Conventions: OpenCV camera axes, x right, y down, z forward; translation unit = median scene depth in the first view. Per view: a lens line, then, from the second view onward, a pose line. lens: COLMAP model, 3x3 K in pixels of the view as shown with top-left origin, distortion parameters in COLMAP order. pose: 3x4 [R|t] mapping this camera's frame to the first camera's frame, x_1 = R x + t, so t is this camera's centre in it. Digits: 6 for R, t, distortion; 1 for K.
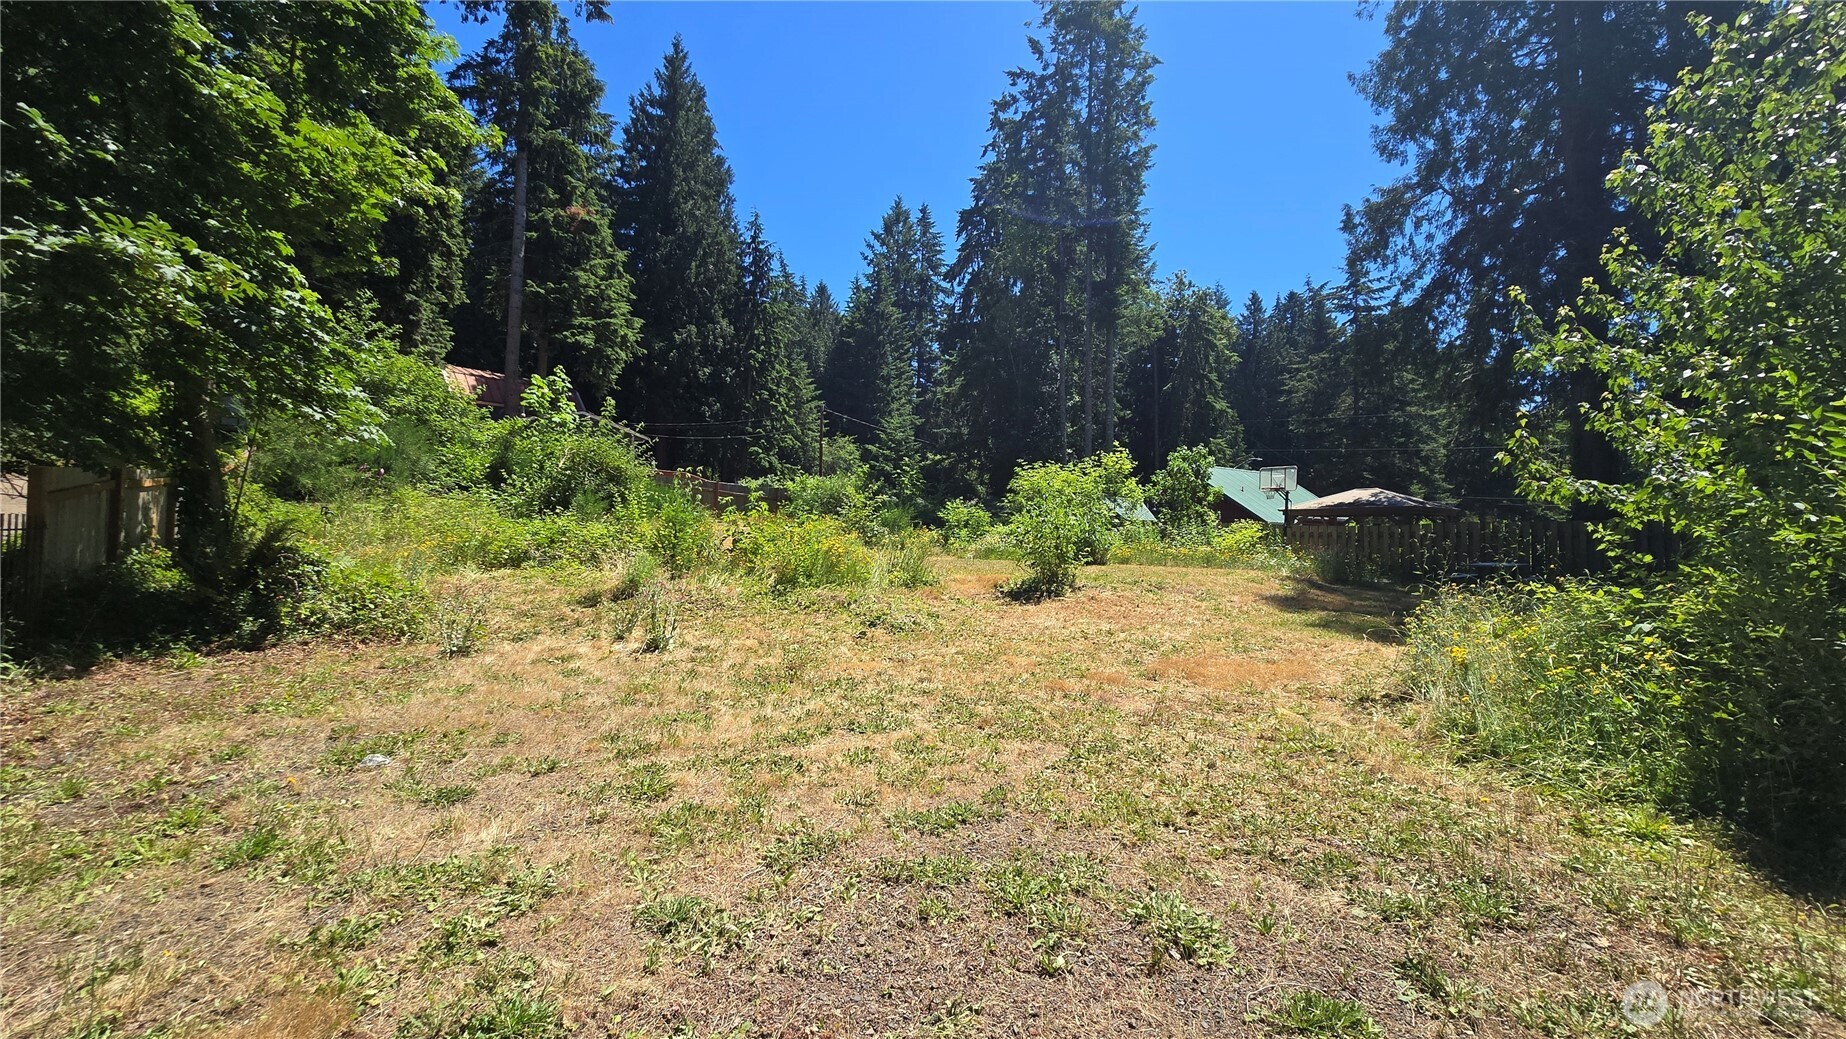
lens RADIAL K [[748.6, 0, 920.6], [0, 748.6, 508.0], [0, 0, 1]] dist [-0.011303, 0.010128]
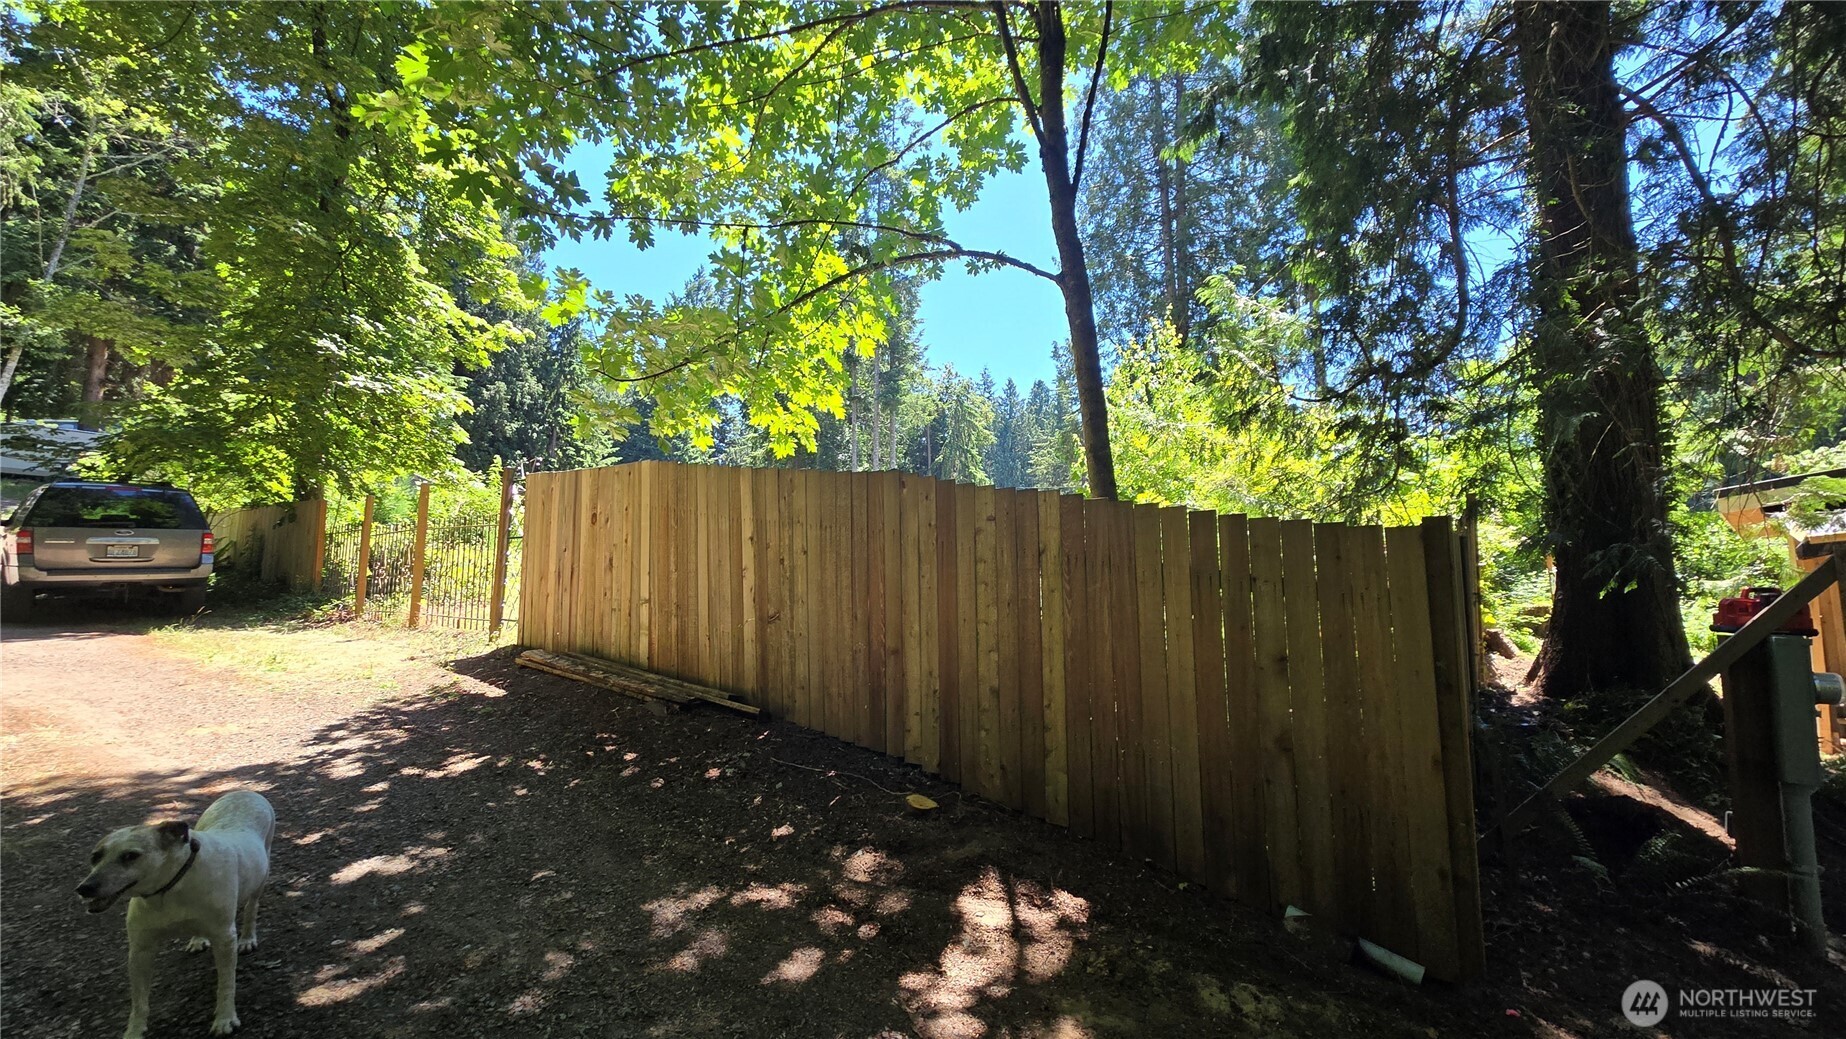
lens RADIAL K [[748.6, 0, 920.6], [0, 748.6, 508.0], [0, 0, 1]] dist [-0.011303, 0.010128]
pose [[0.958454, 0.018501, 0.284647, -0.039166], [0.004370, 0.996825, -0.079503, 0.013158], [-0.285214, 0.077444, 0.955330, -0.134362]]
